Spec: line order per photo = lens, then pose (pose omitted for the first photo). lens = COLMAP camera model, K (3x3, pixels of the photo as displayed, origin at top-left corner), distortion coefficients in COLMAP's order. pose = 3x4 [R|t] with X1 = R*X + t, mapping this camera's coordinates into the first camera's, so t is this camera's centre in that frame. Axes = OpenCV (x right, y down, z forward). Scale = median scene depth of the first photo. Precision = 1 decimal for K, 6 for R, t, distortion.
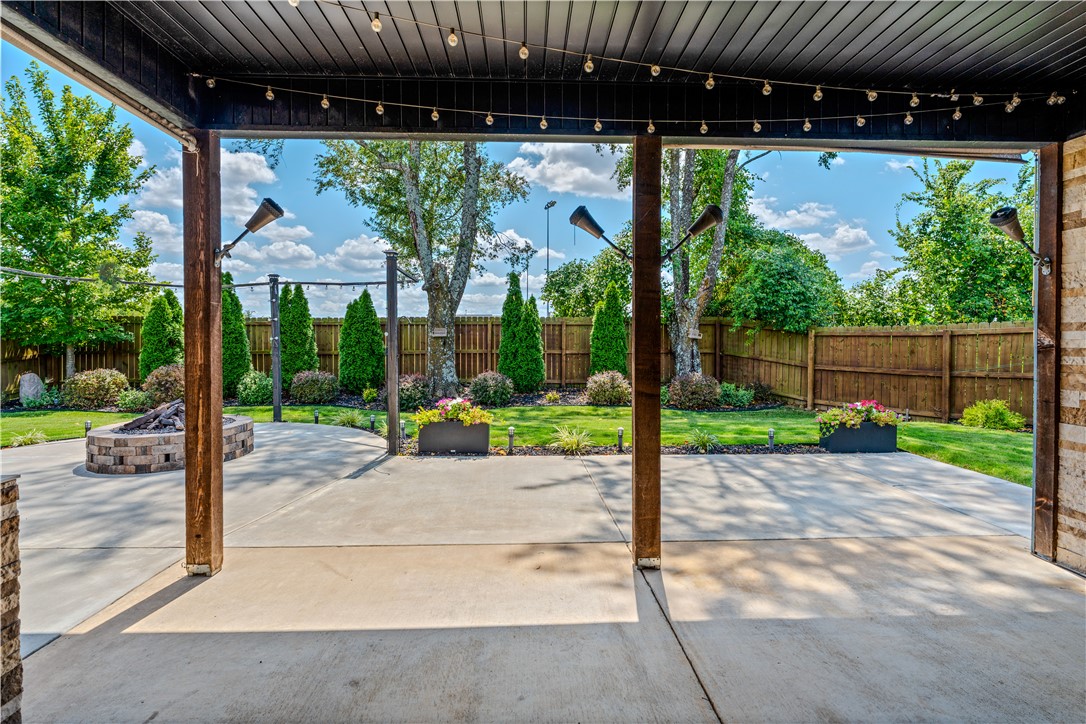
lens RADIAL K [[489.7, 0, 545.8], [0, 489.7, 352.2], [0, 0, 1]] dist [-0.014736, 0.000932]
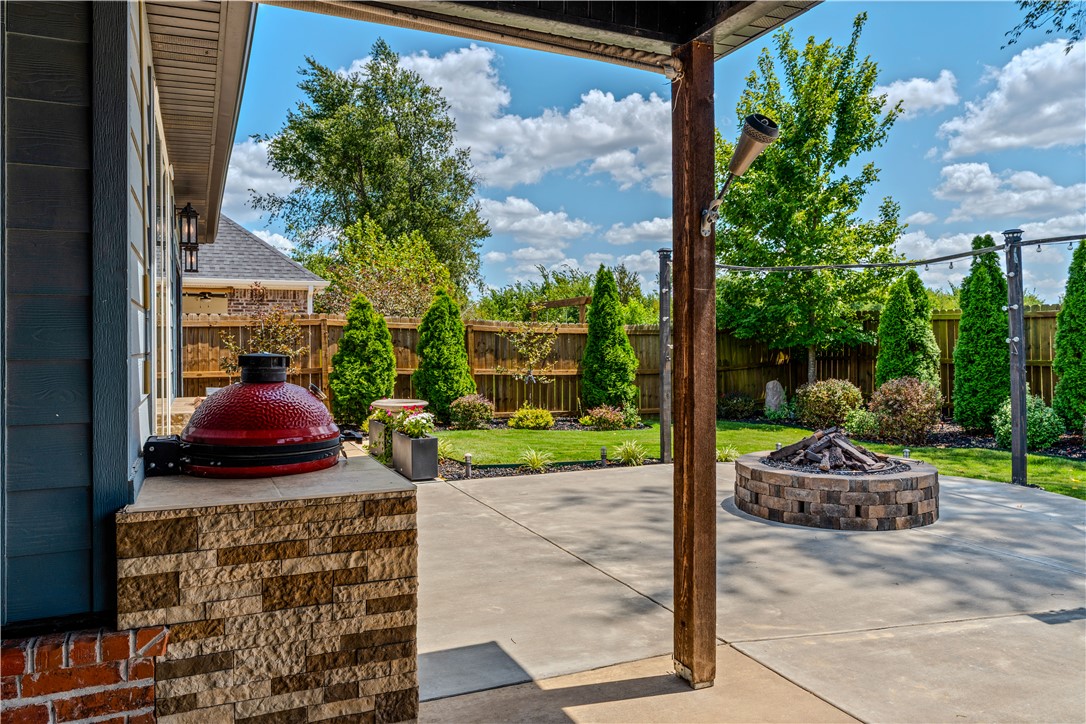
lens RADIAL K [[763.4, 0, 539.0], [0, 763.4, 341.9], [0, 0, 1]] dist [-0.010615, 0.000504]
pose [[0.364539, -0.001303, -0.931187, 0.060644], [-0.022151, 0.999704, -0.010070, -0.002987], [0.930925, 0.024297, 0.364402, 0.103871]]
